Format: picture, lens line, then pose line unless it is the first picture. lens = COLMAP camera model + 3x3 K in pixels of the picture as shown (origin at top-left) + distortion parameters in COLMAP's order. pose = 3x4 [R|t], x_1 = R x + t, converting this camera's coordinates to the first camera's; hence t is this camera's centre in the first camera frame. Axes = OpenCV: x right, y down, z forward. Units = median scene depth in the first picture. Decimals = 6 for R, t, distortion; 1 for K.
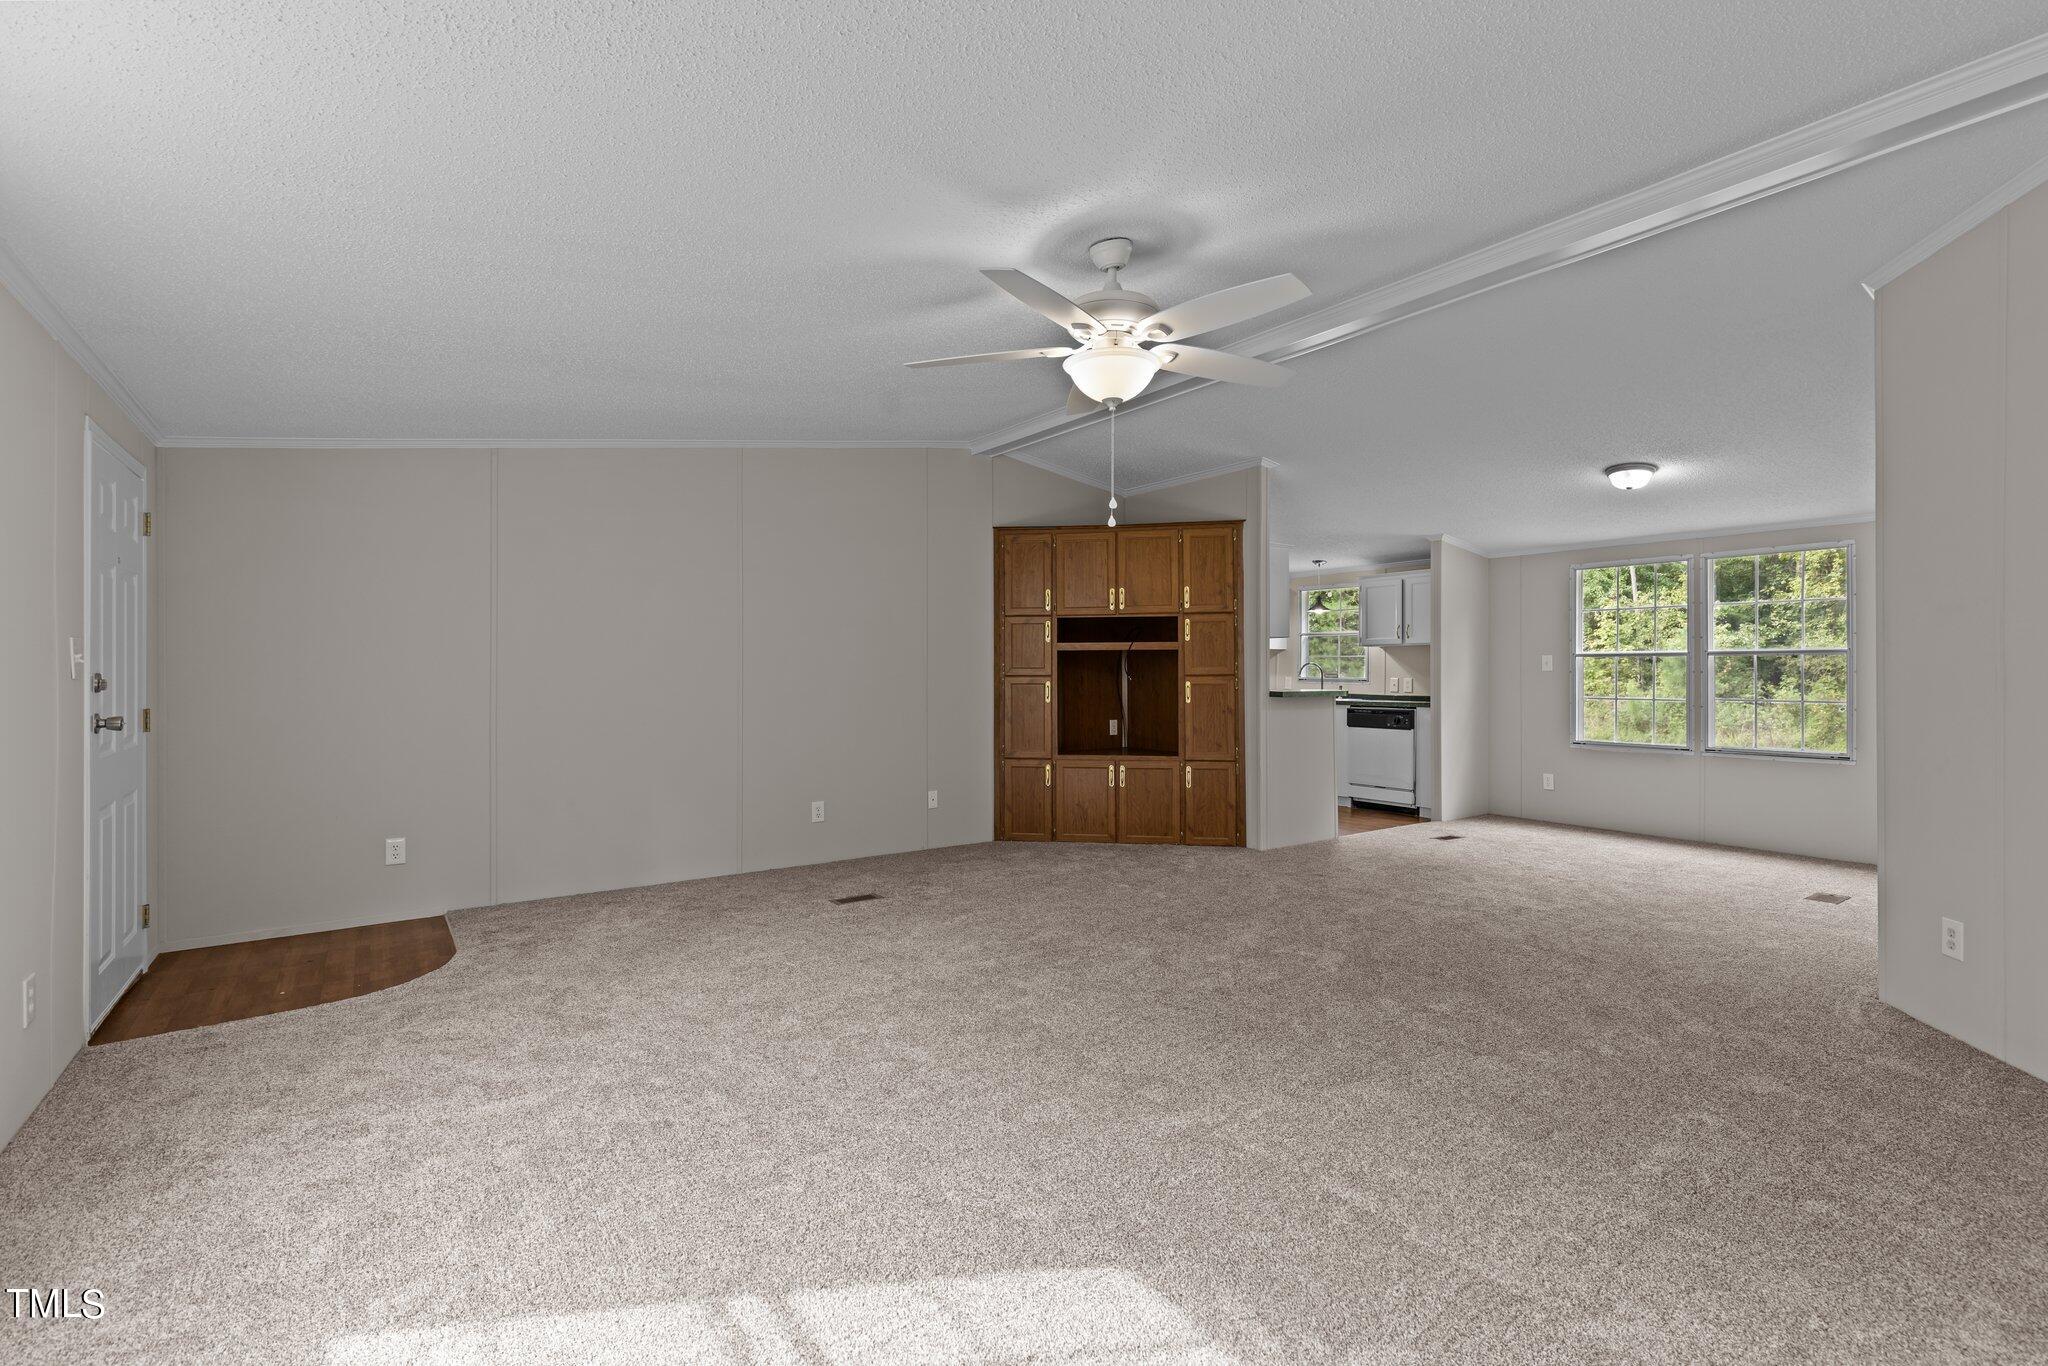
lens RADIAL K [[928.8, 0, 1018.0], [0, 928.8, 670.9], [0, 0, 1]] dist [0.008905, -0.000216]
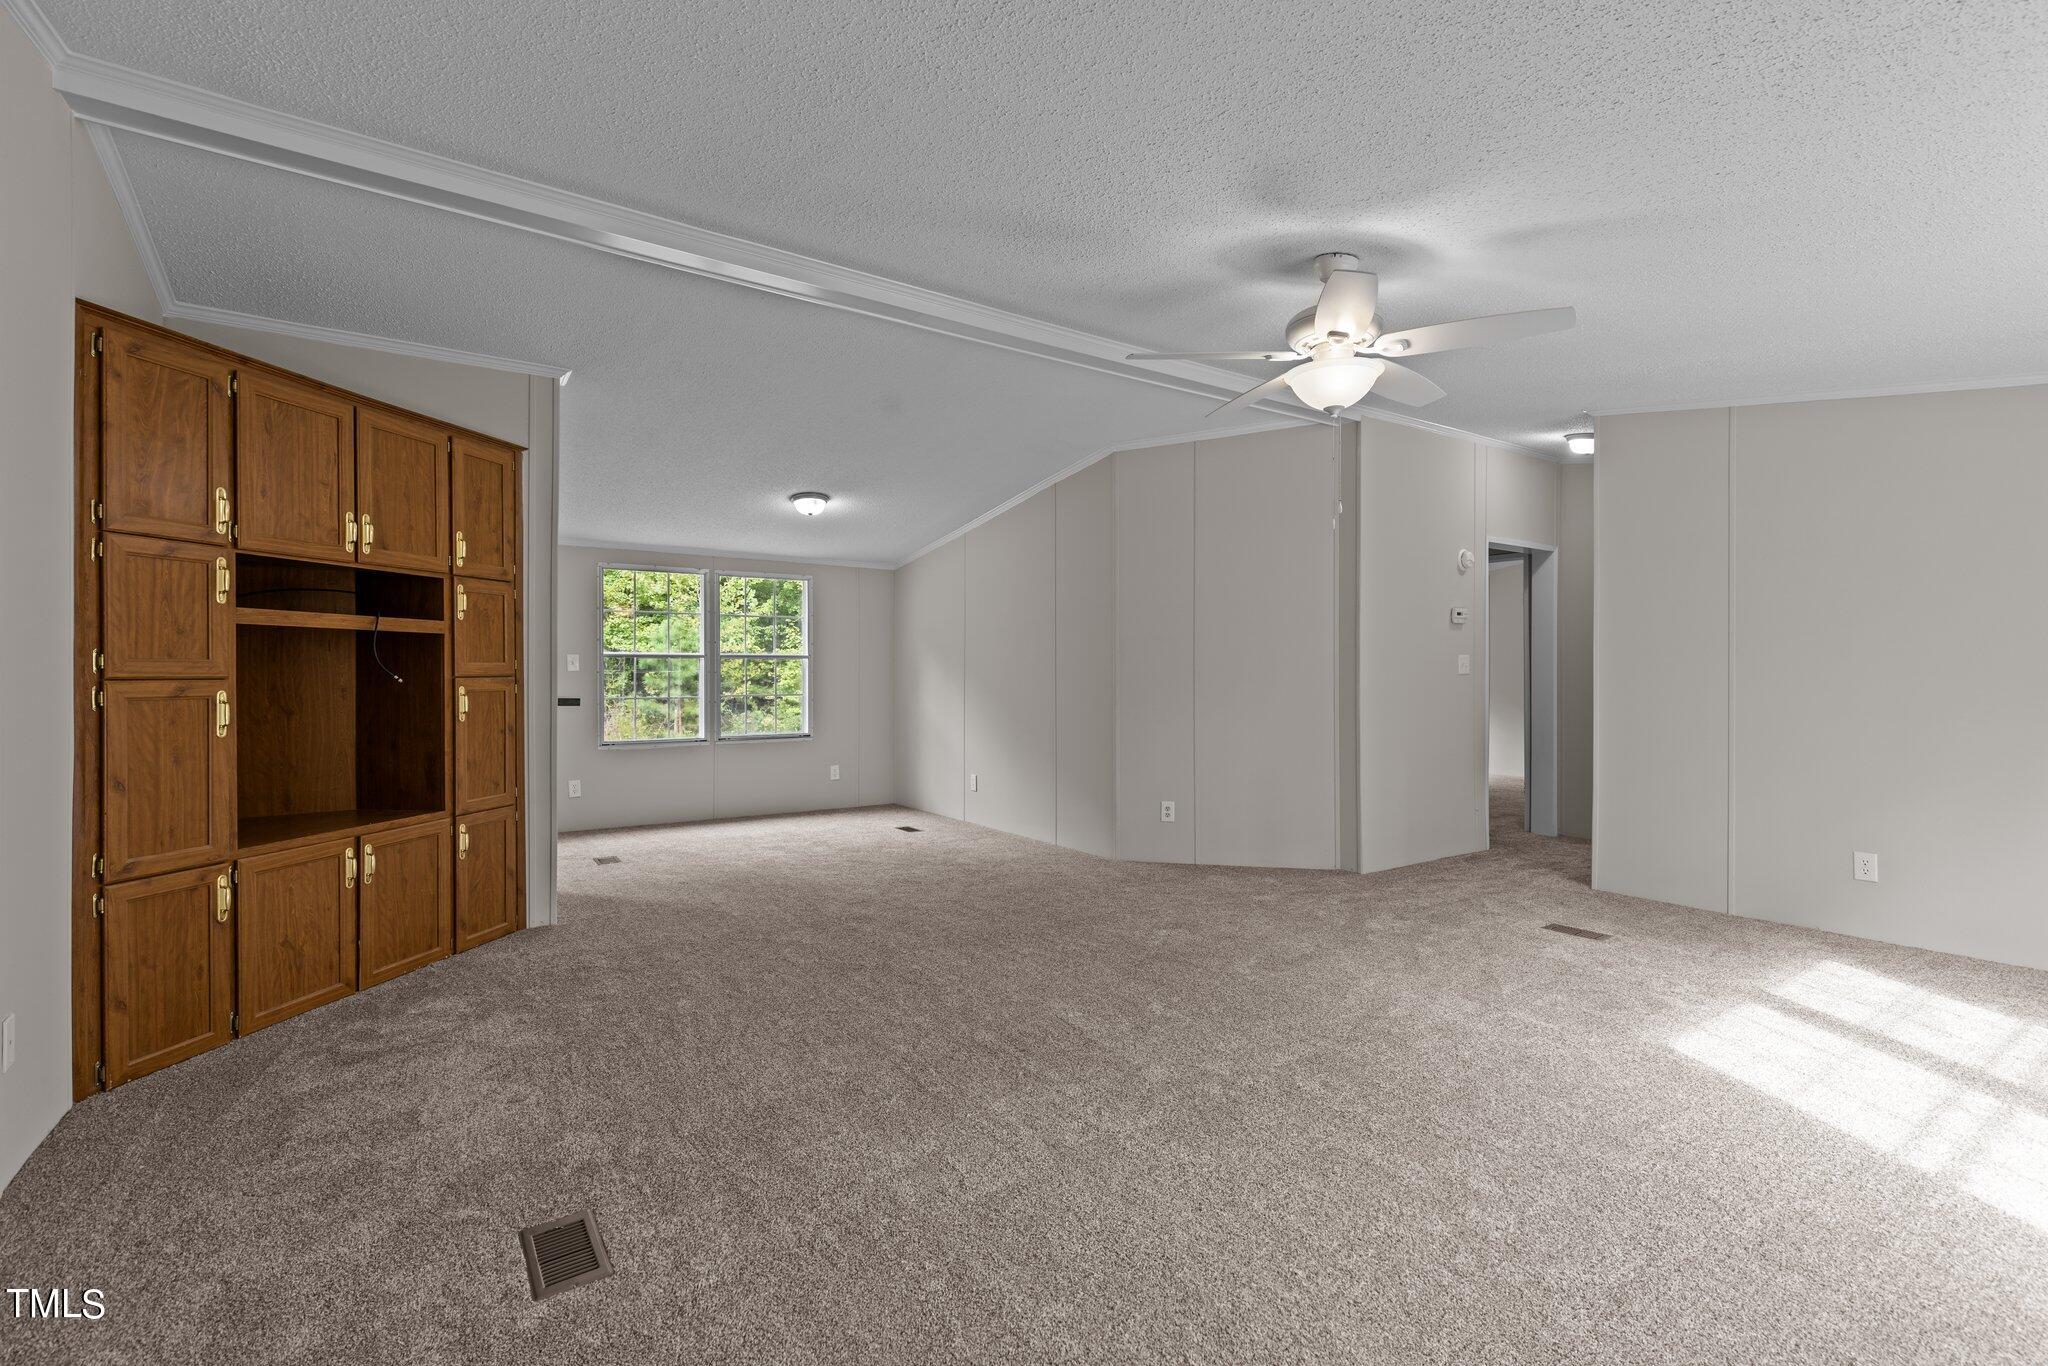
lens RADIAL K [[928.8, 0, 1018.0], [0, 928.8, 670.9], [0, 0, 1]] dist [0.008905, -0.000216]
pose [[0.015498, 0.003269, 0.999875, -0.424709], [0.001944, 0.999993, -0.003299, 0.003781], [-0.999878, 0.001995, 0.015492, 0.613597]]
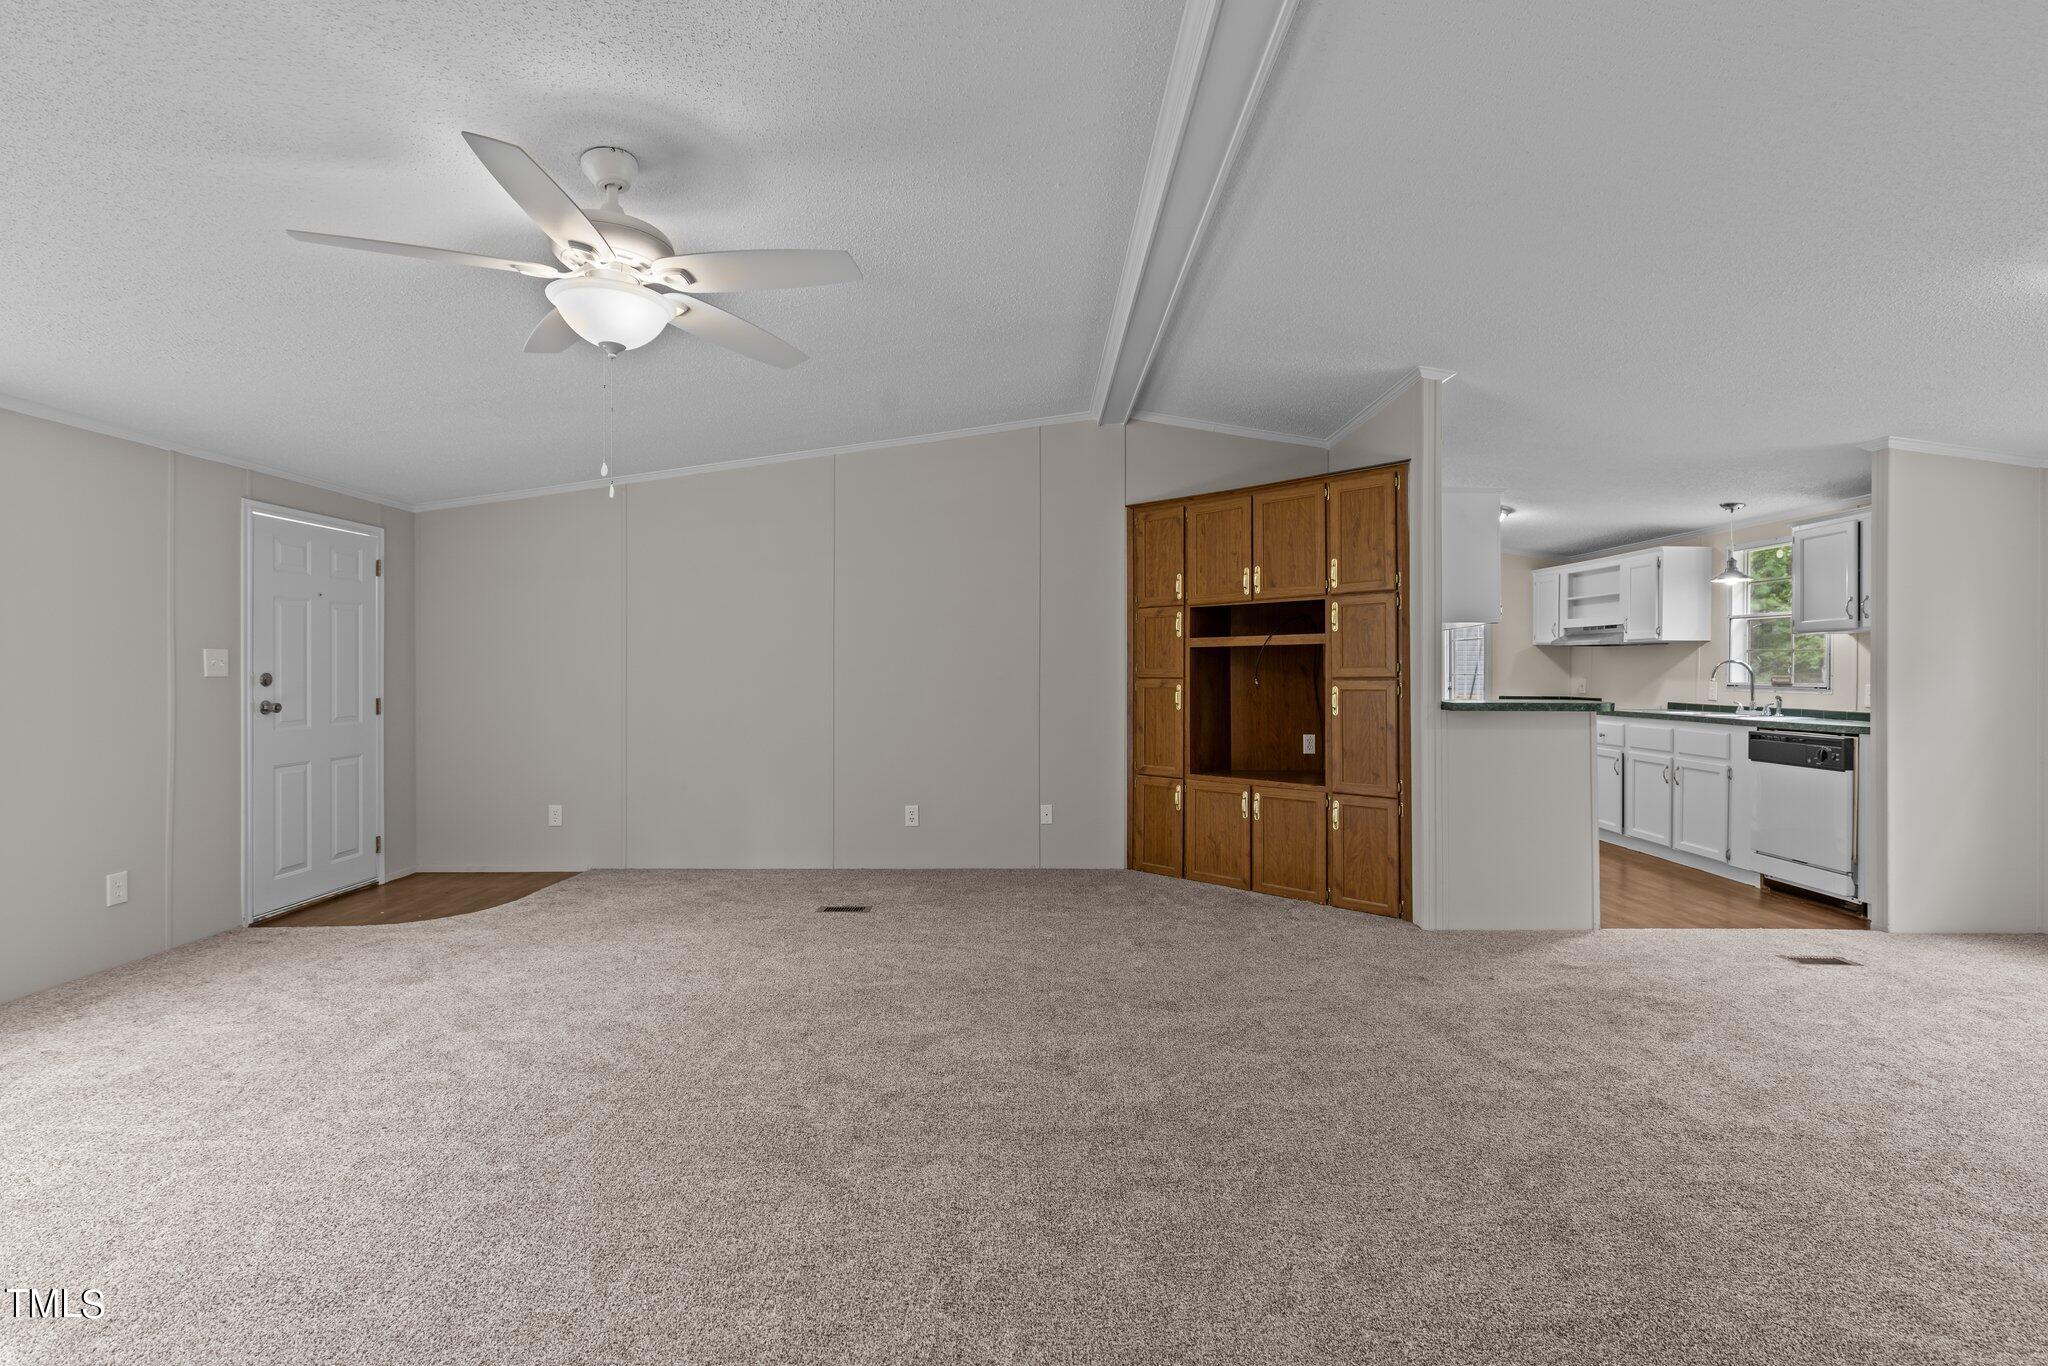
lens RADIAL K [[928.8, 0, 1018.0], [0, 928.8, 670.9], [0, 0, 1]] dist [0.008905, -0.000216]
pose [[0.816063, 0.000304, -0.577962, 0.400891], [-0.001085, 0.999999, -0.001006, -0.000086], [0.577962, 0.001448, 0.816063, 0.242803]]
